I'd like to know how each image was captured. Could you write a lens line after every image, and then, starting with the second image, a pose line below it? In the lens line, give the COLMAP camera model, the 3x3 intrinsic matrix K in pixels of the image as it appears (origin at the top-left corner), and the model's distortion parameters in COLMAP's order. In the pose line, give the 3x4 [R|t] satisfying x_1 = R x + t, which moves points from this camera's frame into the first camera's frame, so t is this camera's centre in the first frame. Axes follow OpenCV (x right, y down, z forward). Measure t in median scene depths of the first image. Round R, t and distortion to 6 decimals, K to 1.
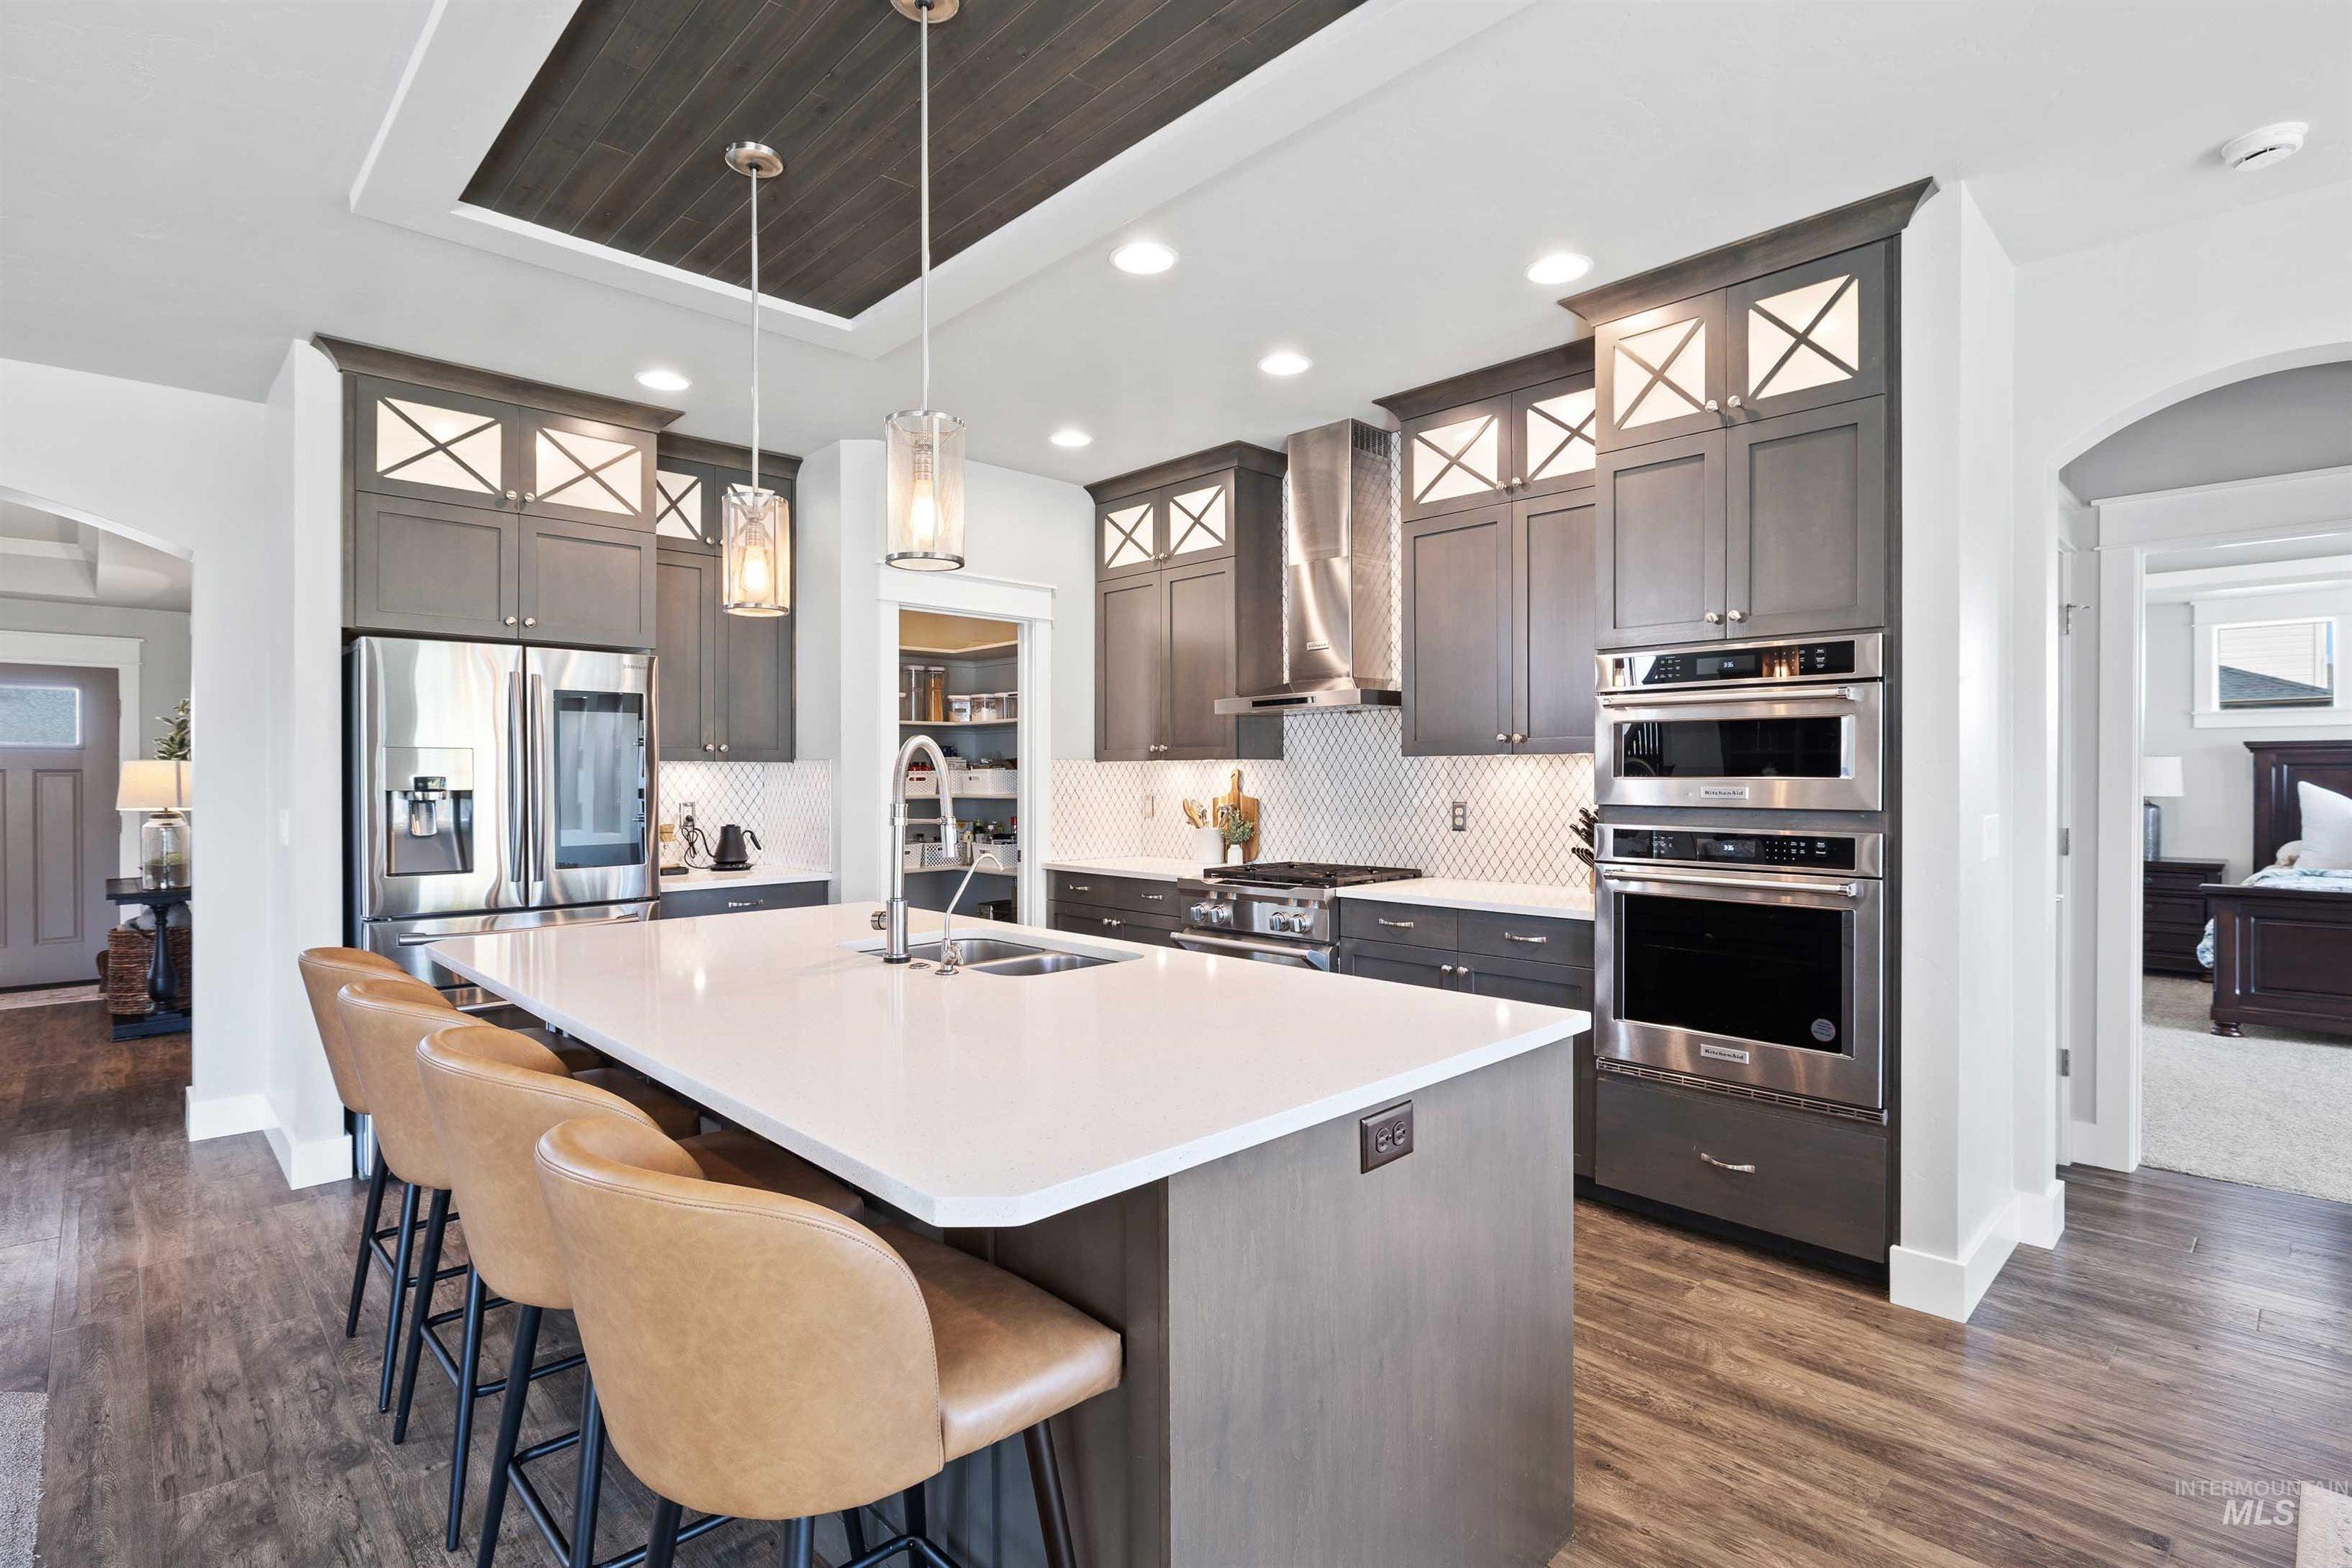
lens RADIAL K [[1132.1, 0, 1181.1], [0, 1132.1, 787.2], [0, 0, 1]] dist [-0.007398, -0.000188]
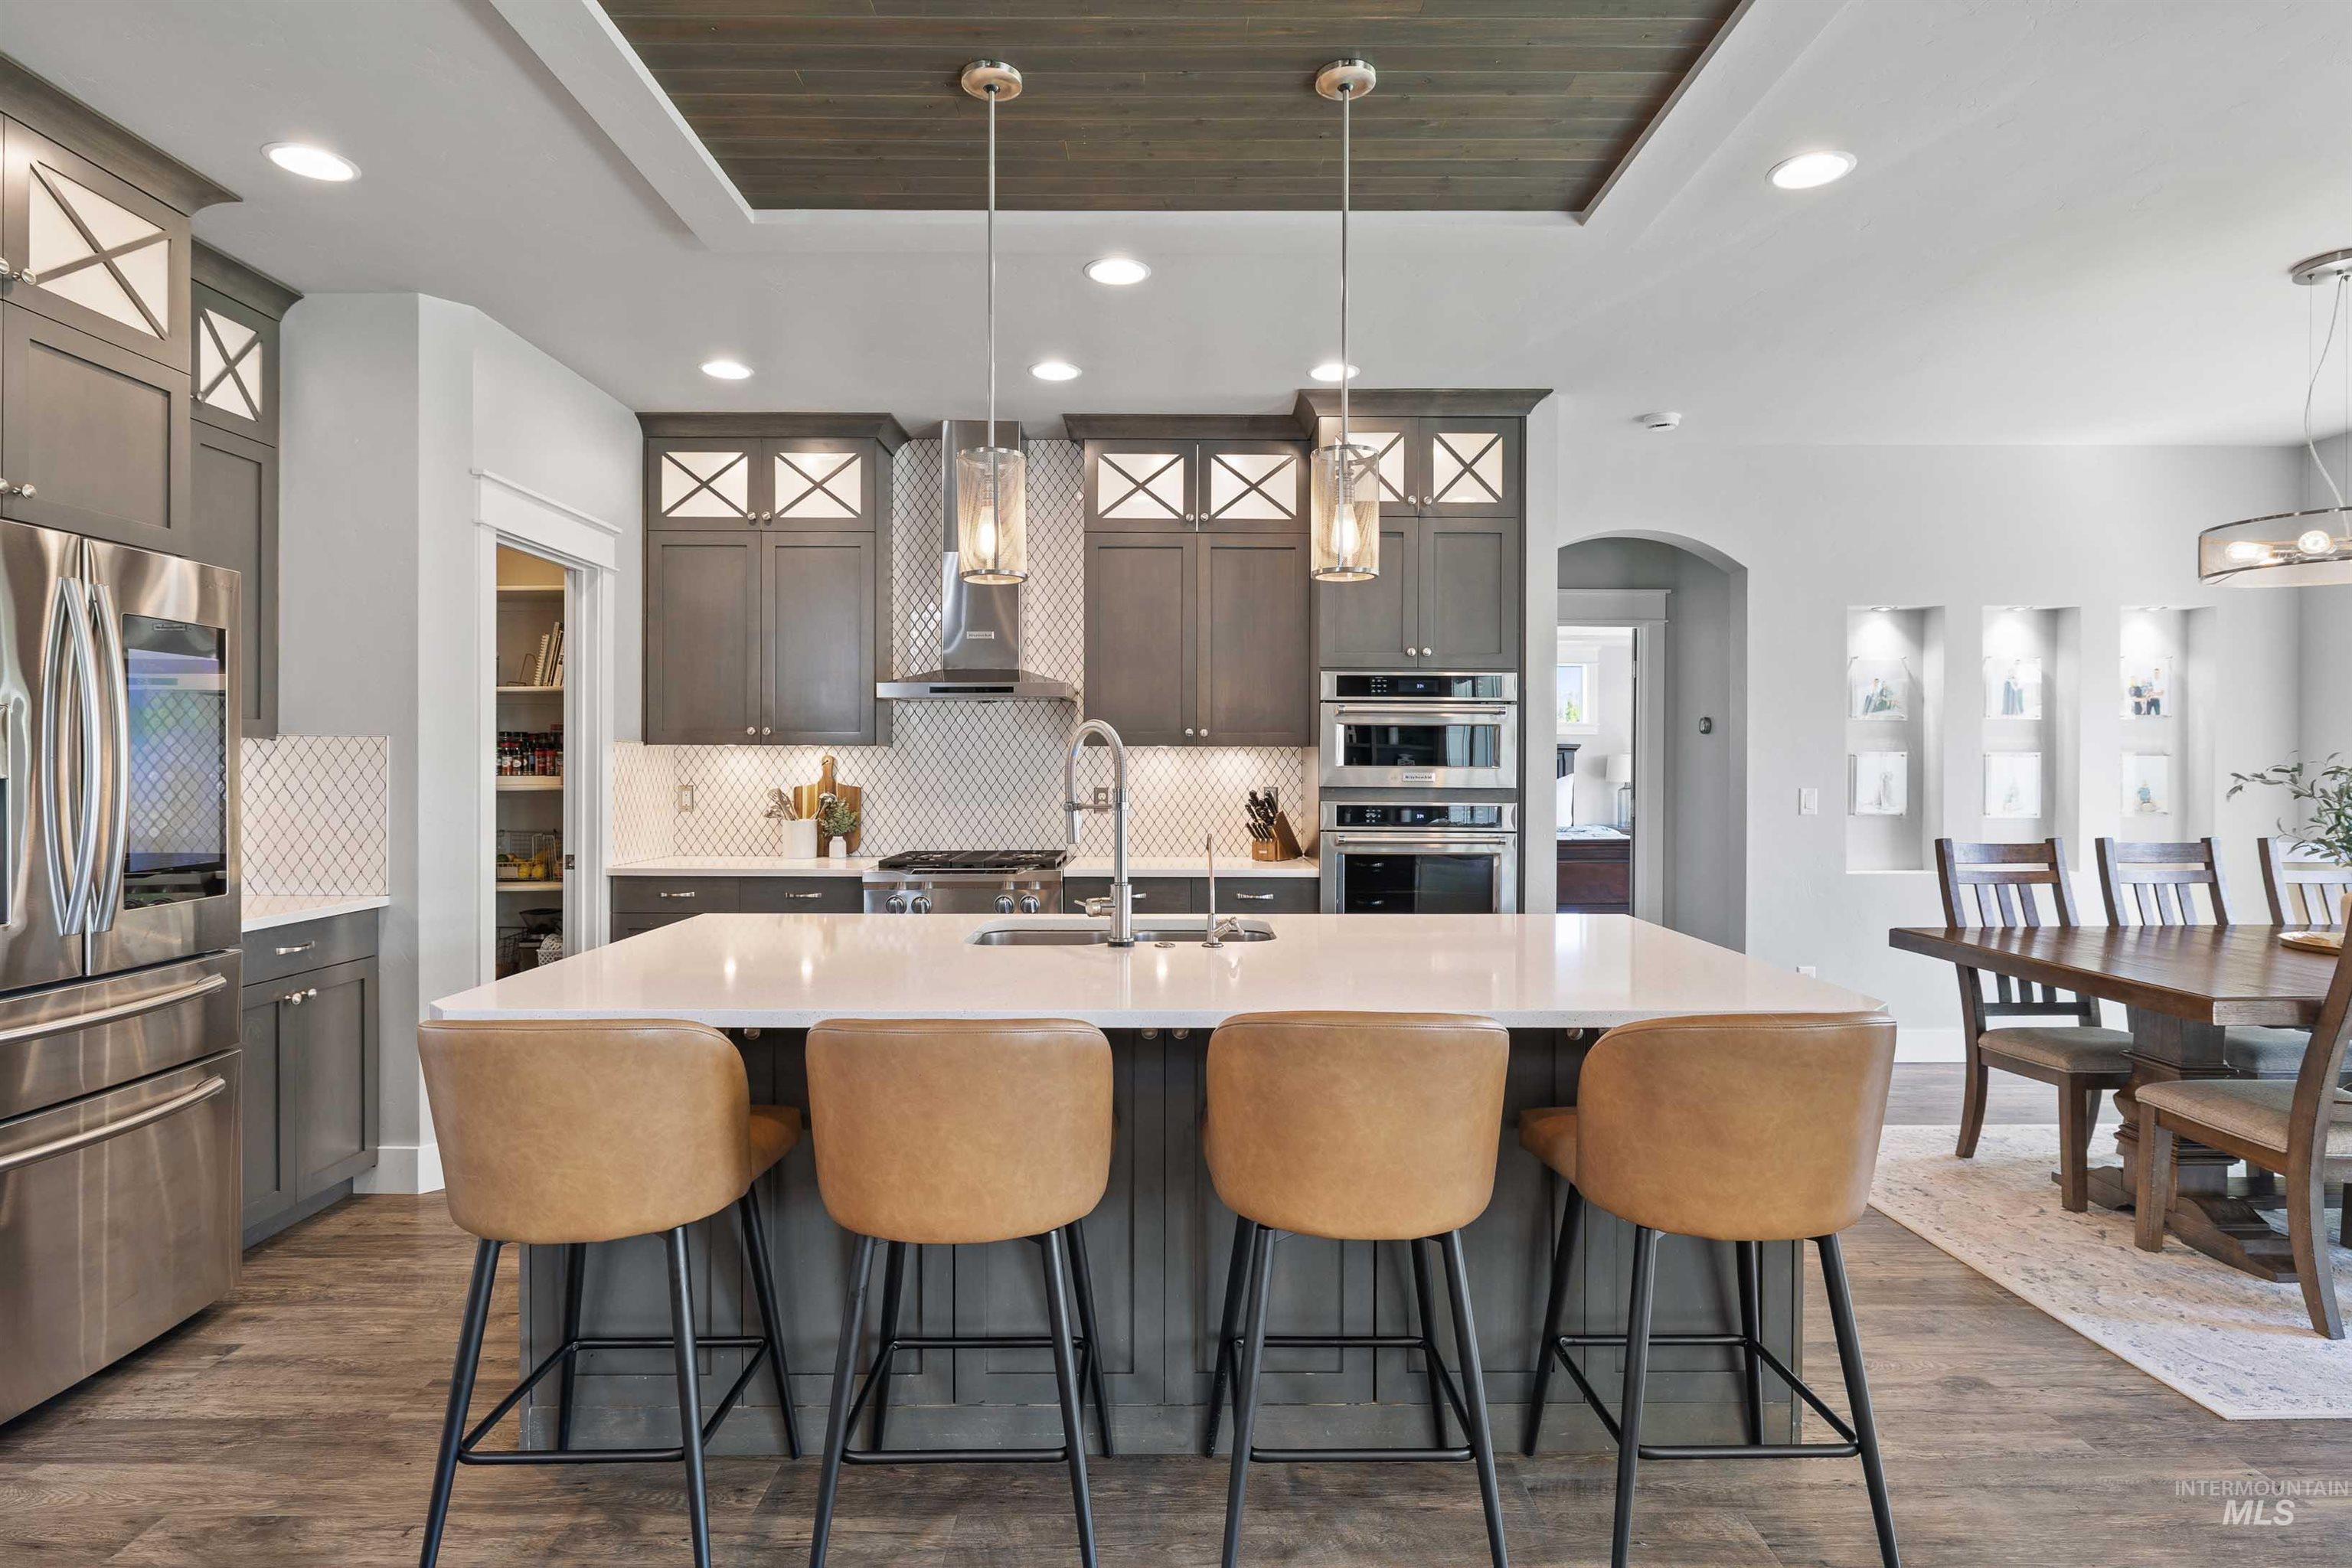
lens RADIAL K [[1214.6, 0, 1165.4], [0, 1214.6, 772.6], [0, 0, 1]] dist [-0.005166, -0.003301]
pose [[0.686827, 0.000888, 0.726820, -0.542982], [0.001954, 0.999993, -0.003068, 0.001954], [-0.726818, 0.003527, 0.686821, 0.126049]]
